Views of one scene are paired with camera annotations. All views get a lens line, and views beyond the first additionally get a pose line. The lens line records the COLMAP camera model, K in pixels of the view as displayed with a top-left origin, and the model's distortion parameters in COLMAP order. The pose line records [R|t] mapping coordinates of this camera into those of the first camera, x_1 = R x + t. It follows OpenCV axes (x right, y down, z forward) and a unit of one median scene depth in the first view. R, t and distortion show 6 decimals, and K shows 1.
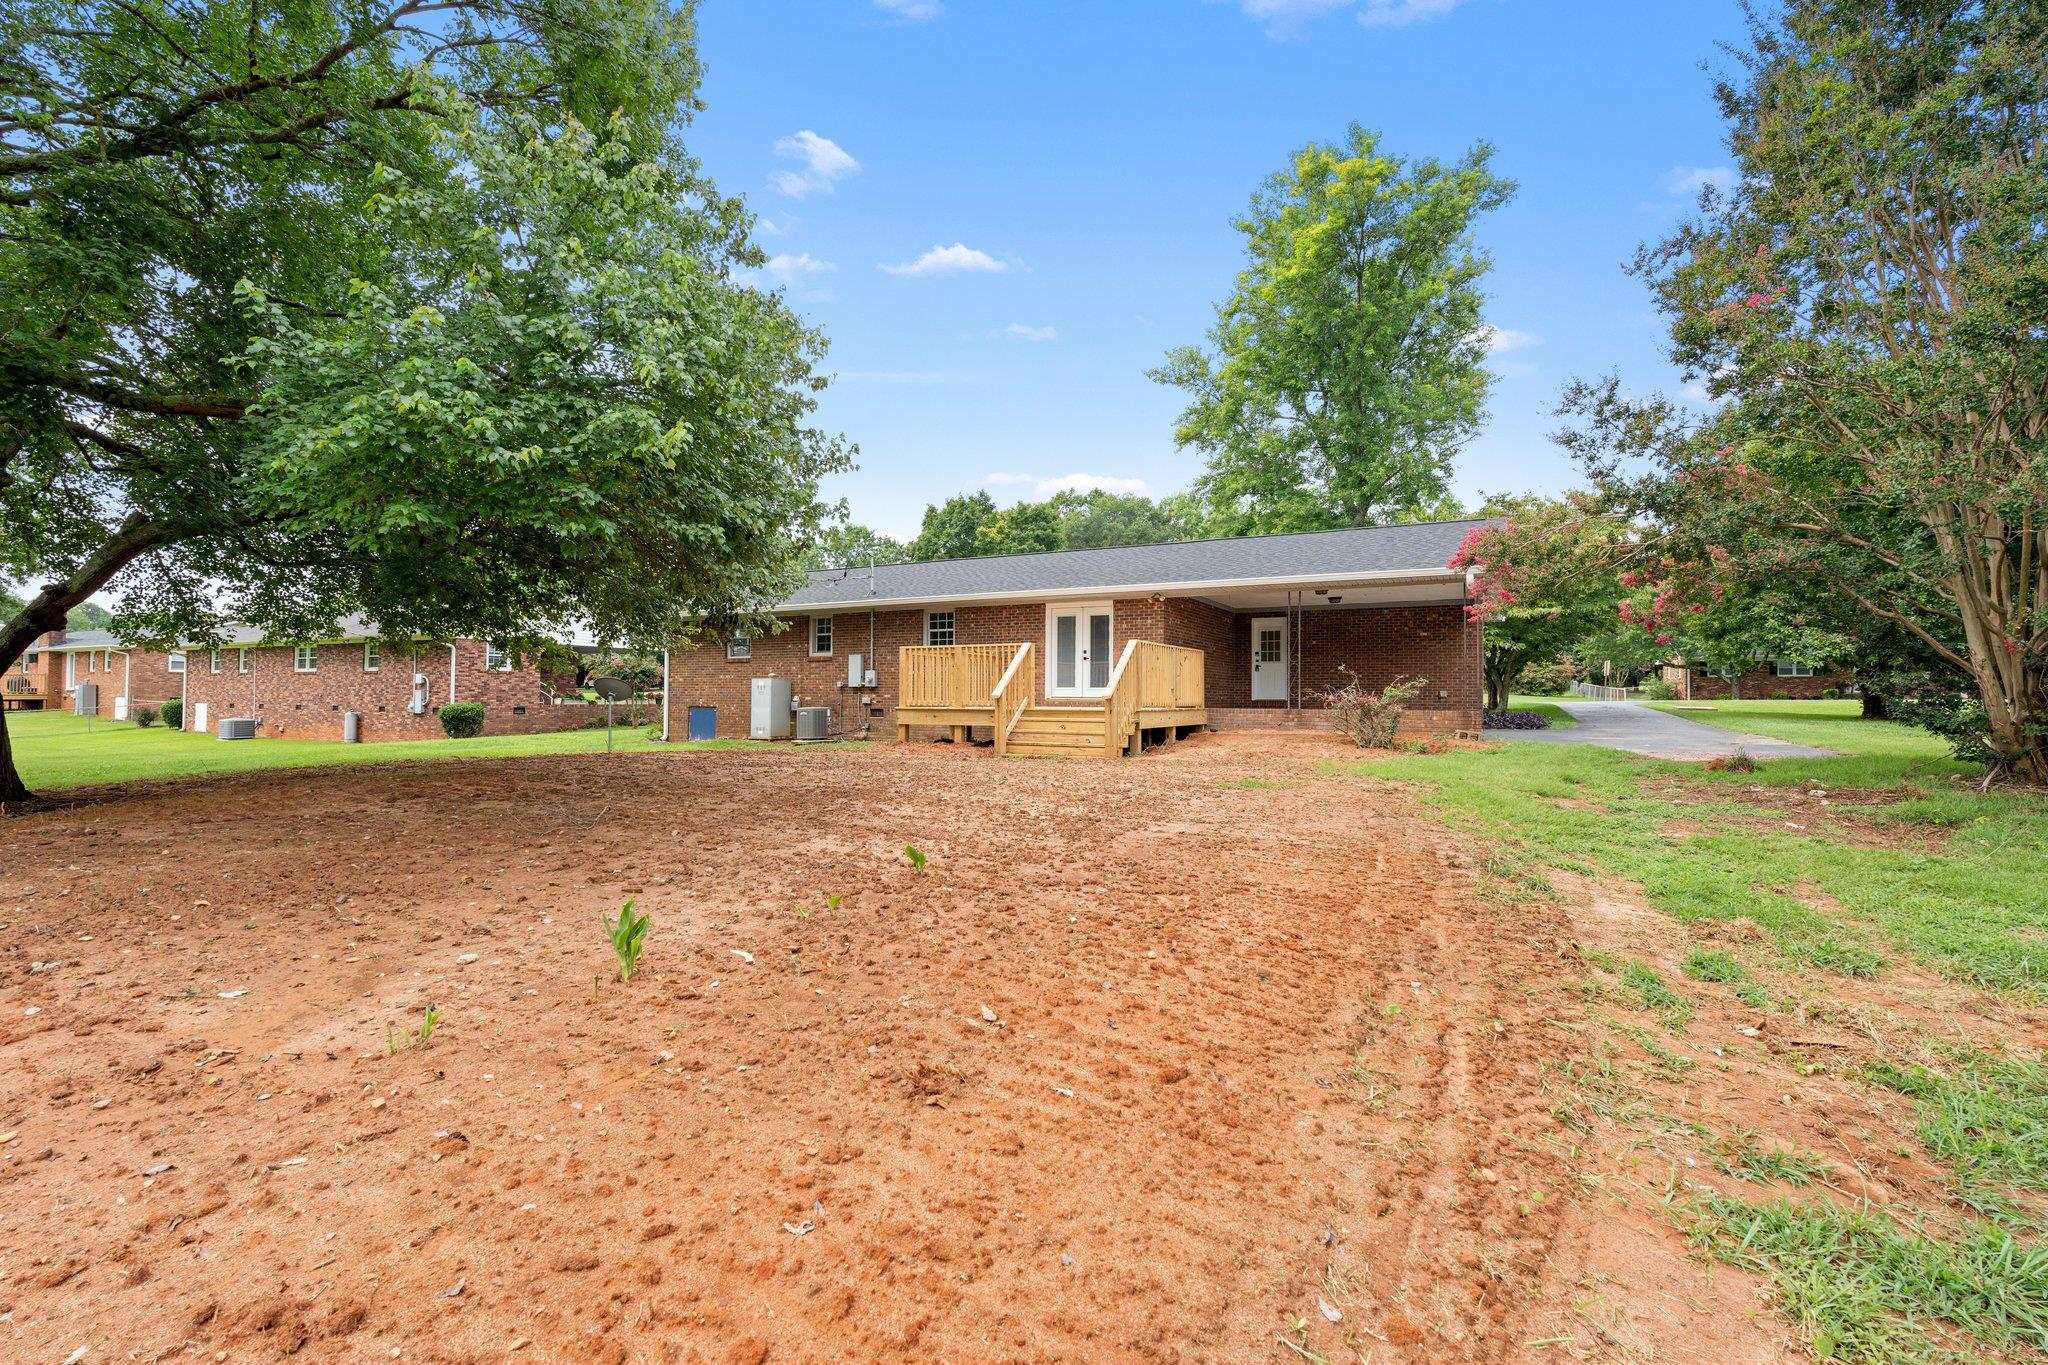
lens RADIAL K [[890.1, 0, 1019.7], [0, 890.1, 695.7], [0, 0, 1]] dist [-0.005452, -0.000395]
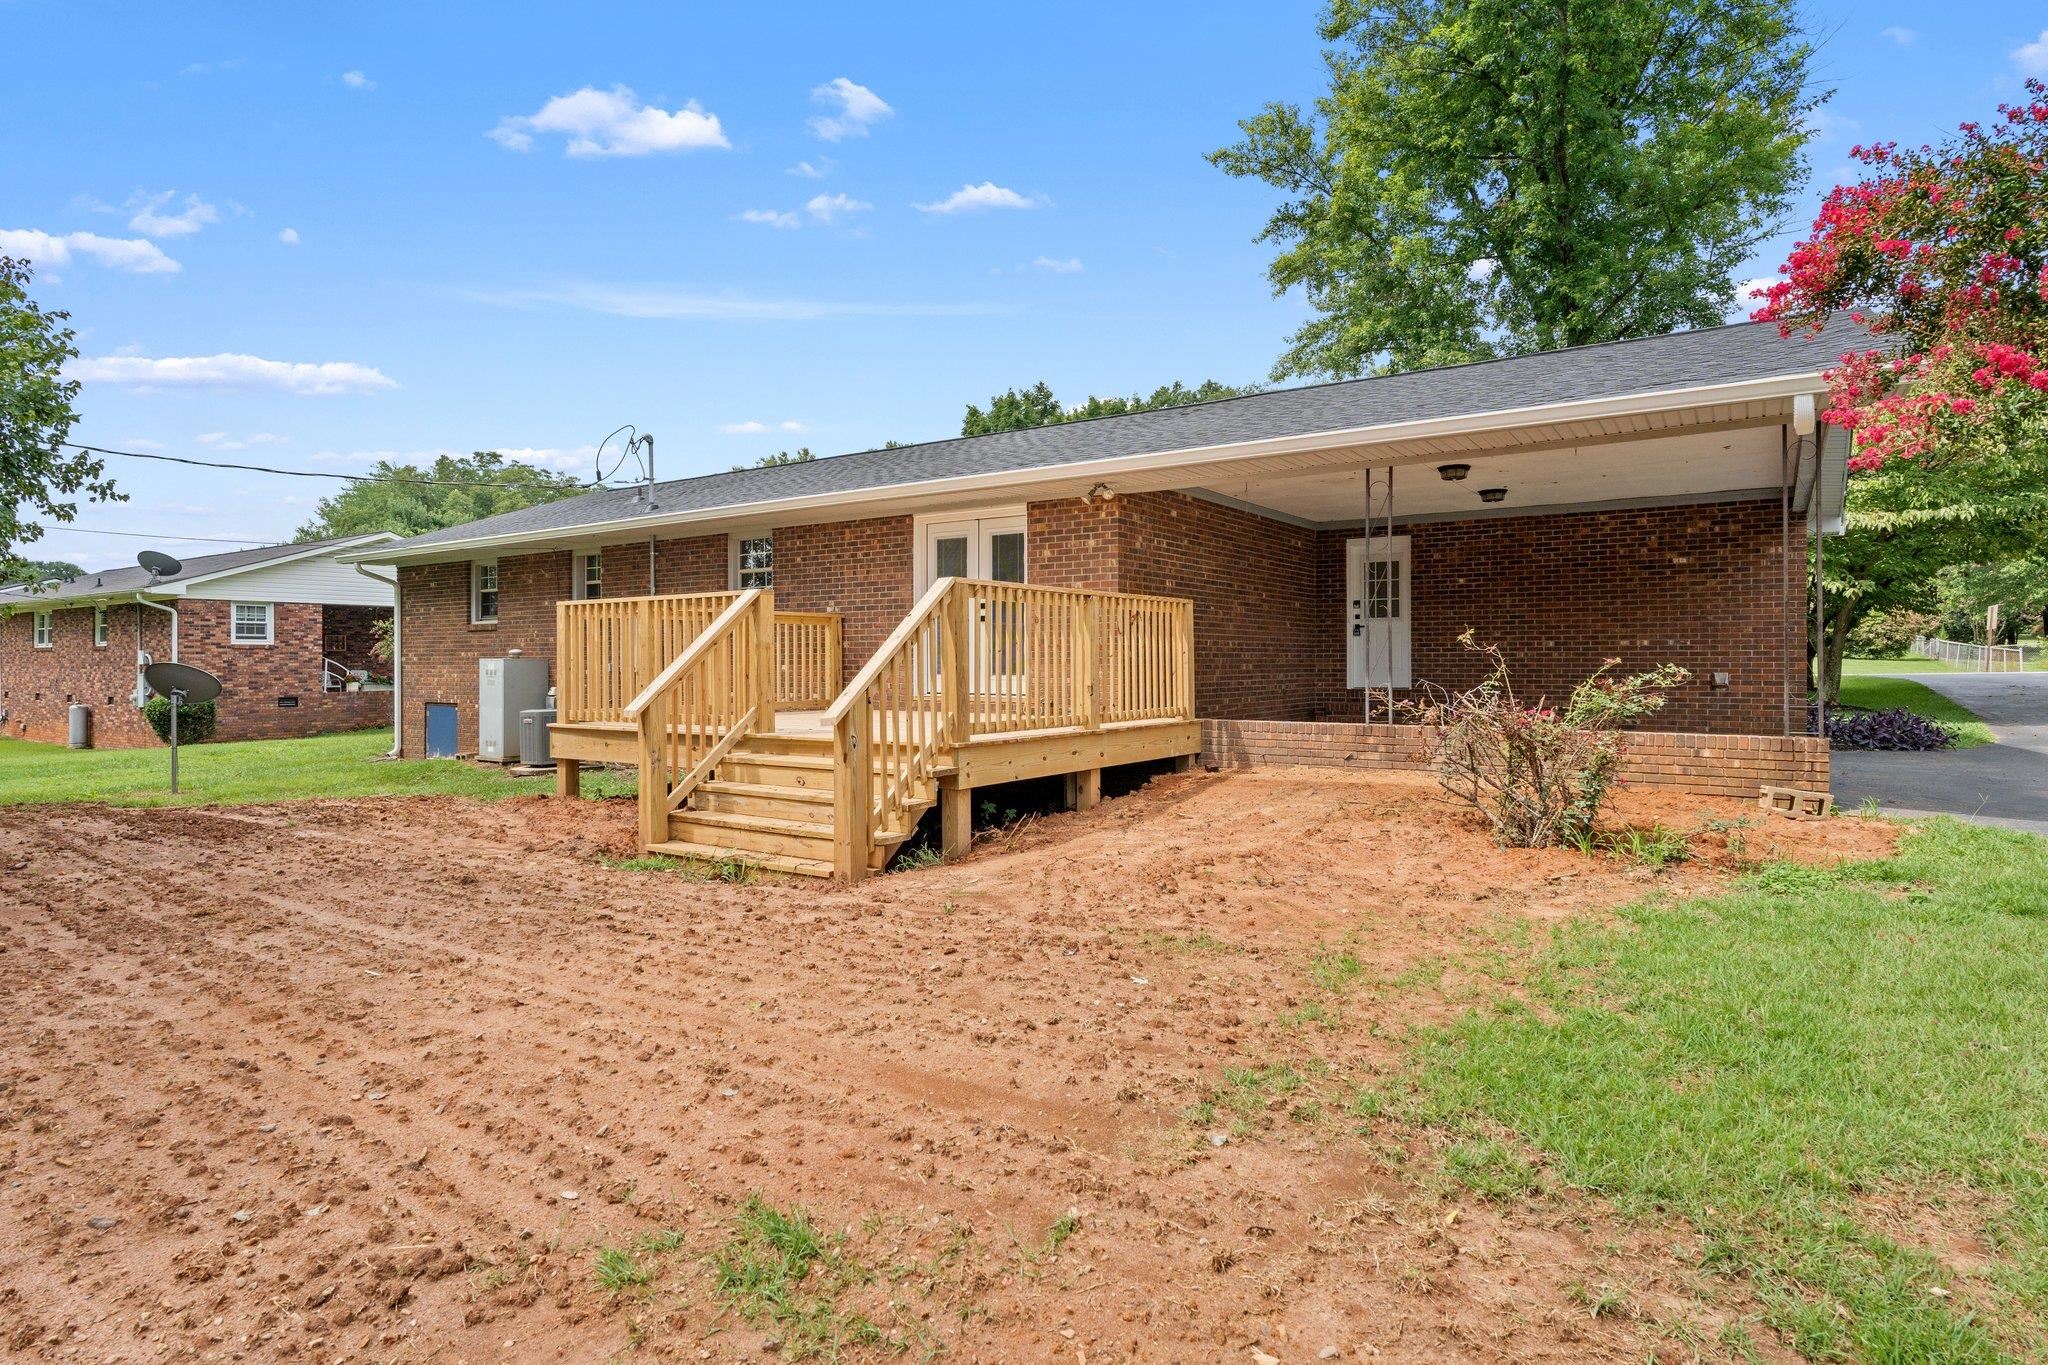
lens RADIAL K [[1089.9, 0, 1029.5], [0, 1089.9, 671.7], [0, 0, 1]] dist [-0.003766, -0.000872]
pose [[0.993384, -0.007671, -0.114585, 0.148625], [0.009066, 0.999891, 0.011657, -0.015877], [0.114483, -0.012618, 0.993345, 0.323490]]
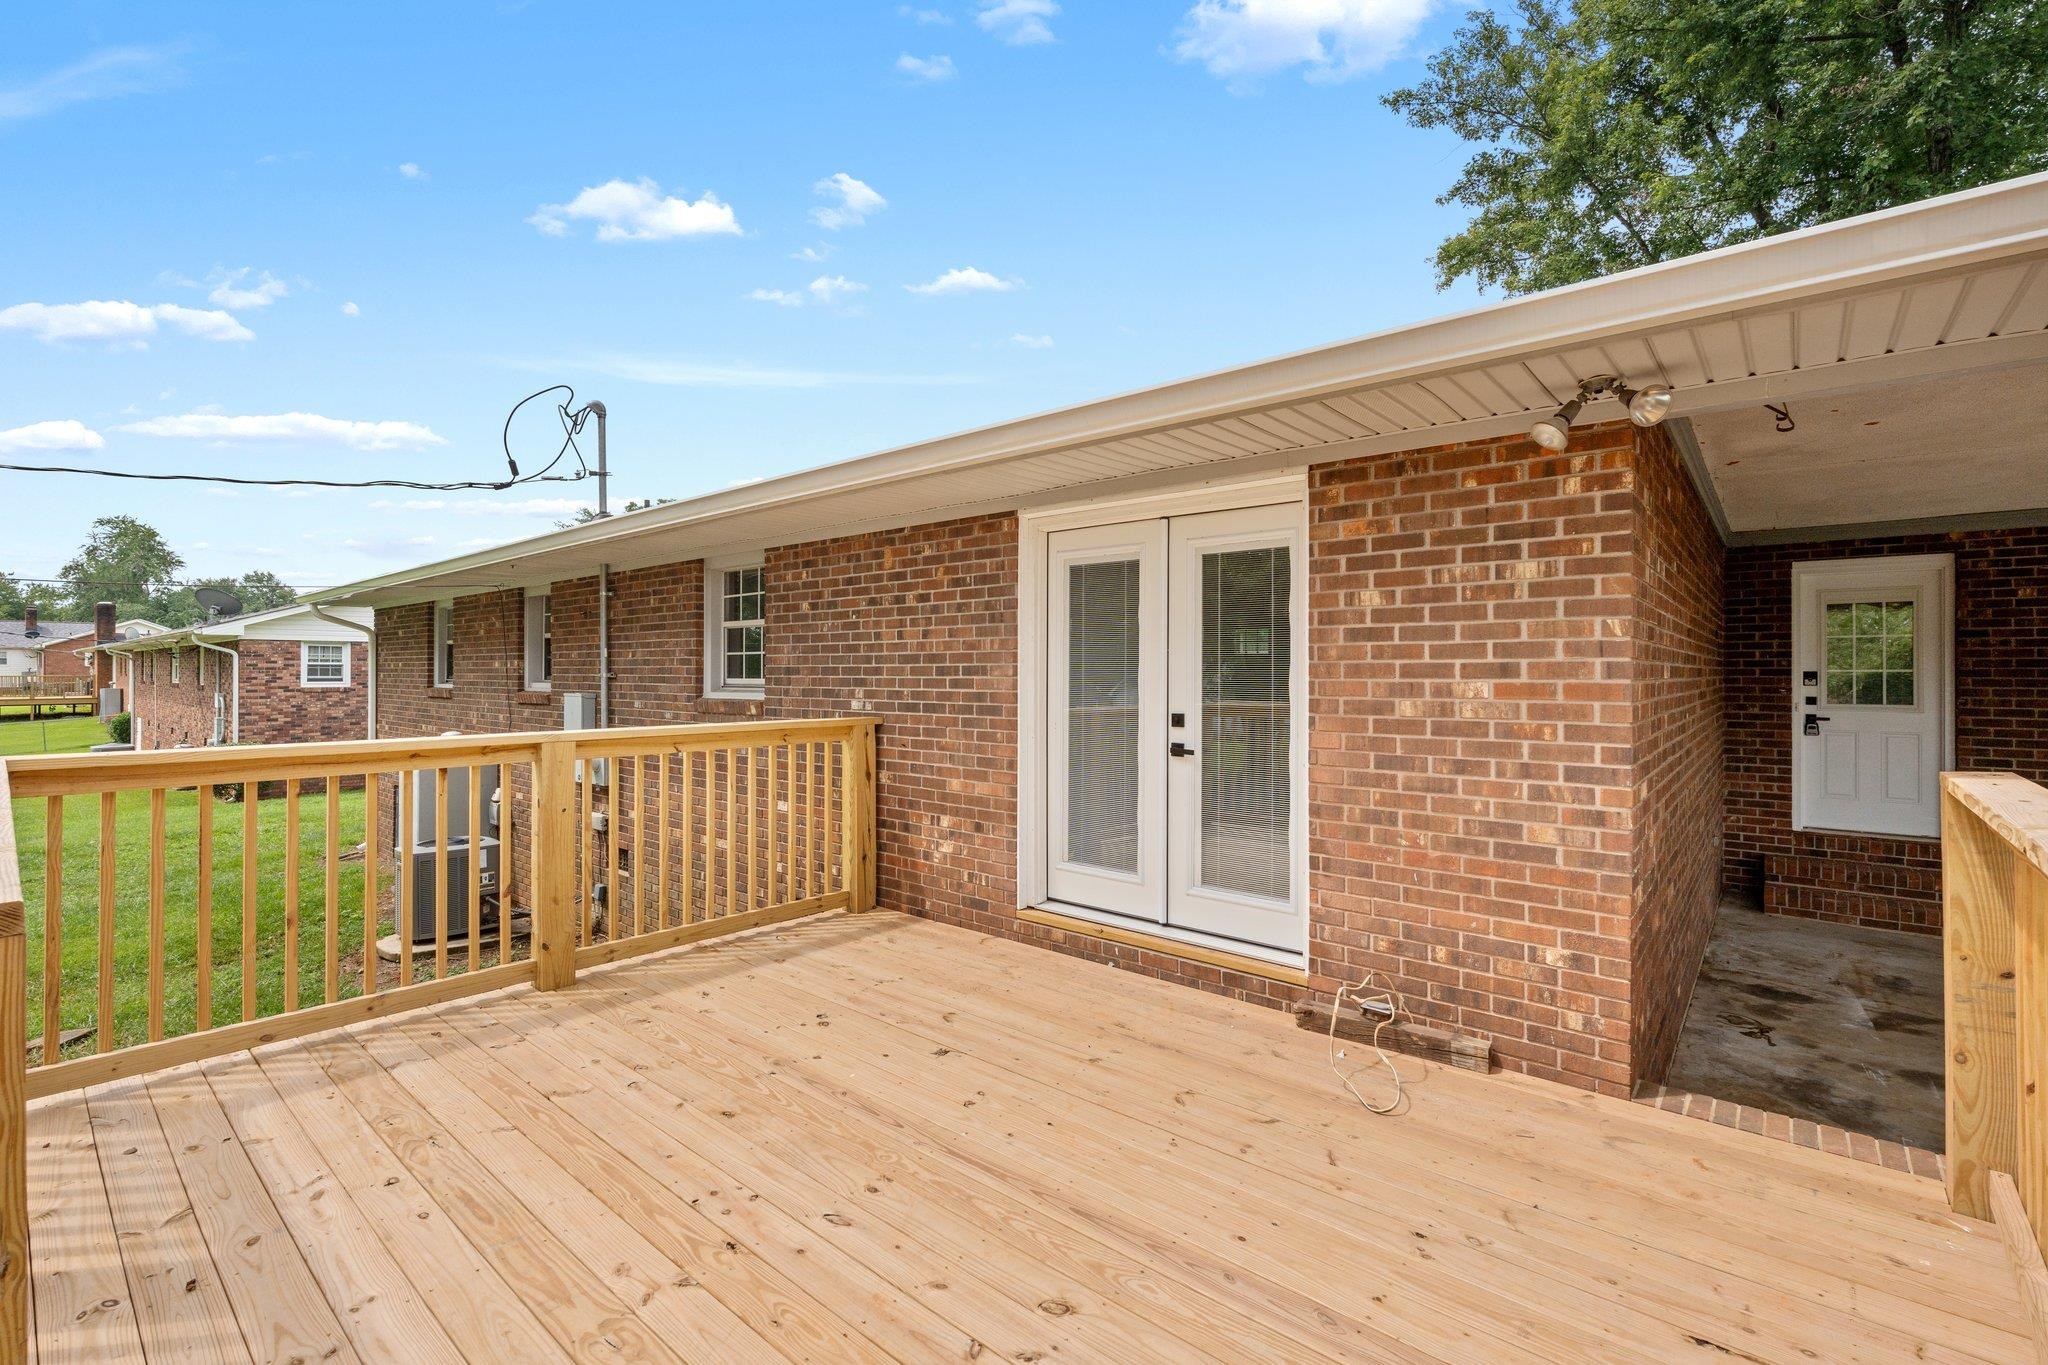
lens RADIAL K [[890.1, 0, 1029.5], [0, 890.1, 671.3], [0, 0, 1]] dist [-0.005452, -0.000395]
pose [[0.976052, -0.004470, -0.217490, 0.073809], [0.005090, 0.999984, 0.002292, -0.053442], [0.217476, -0.003344, 0.976060, 0.669604]]
